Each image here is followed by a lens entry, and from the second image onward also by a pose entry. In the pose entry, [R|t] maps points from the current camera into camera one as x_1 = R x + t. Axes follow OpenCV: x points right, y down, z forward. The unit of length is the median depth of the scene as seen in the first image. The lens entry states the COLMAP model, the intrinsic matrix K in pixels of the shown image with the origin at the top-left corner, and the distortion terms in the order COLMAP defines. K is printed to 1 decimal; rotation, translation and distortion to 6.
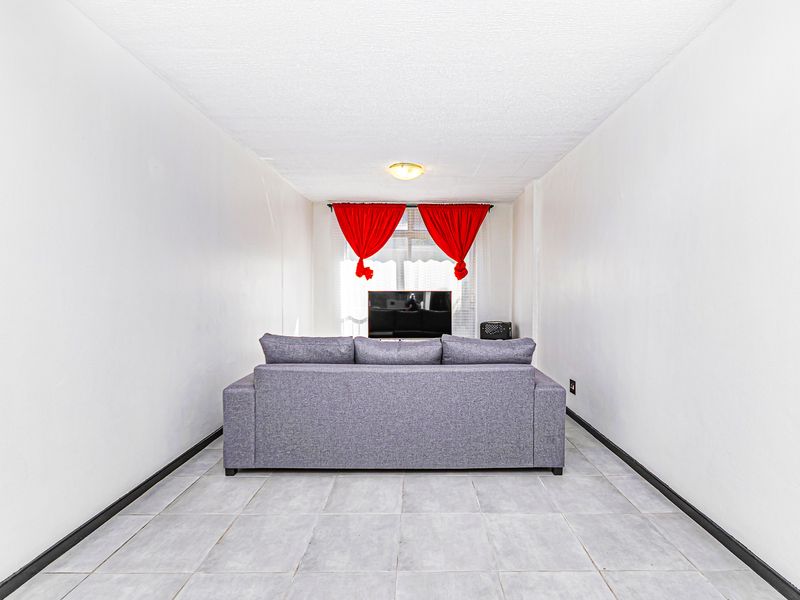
lens RADIAL K [[416.6, 0, 430.2], [0, 416.6, 302.4], [0, 0, 1]] dist [0.001444, -0.000213]
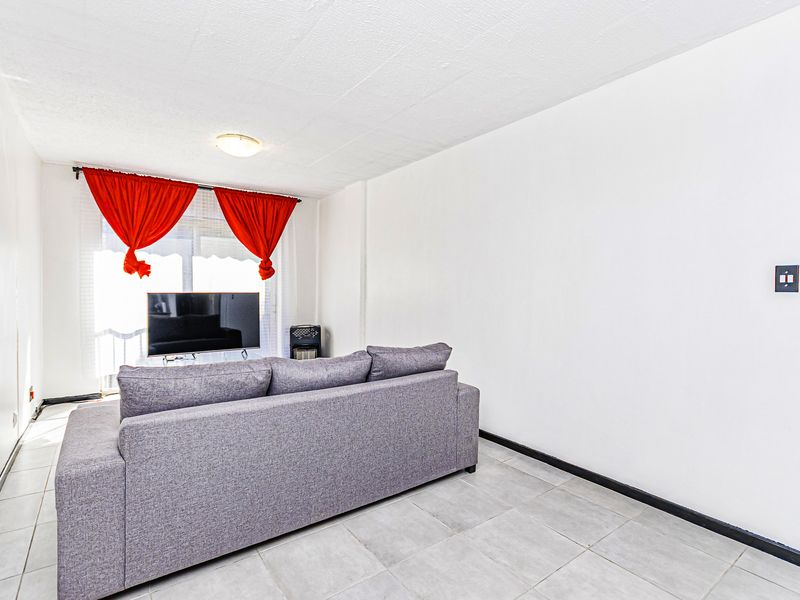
lens RADIAL K [[409.8, 0, 426.9], [0, 409.8, 297.9], [0, 0, 1]] dist [0.001708, 0.000599]
pose [[0.808573, -0.007483, 0.588348, -0.376850], [0.012712, 0.999908, -0.004753, -0.018369], [-0.588258, 0.011322, 0.808594, 0.230000]]
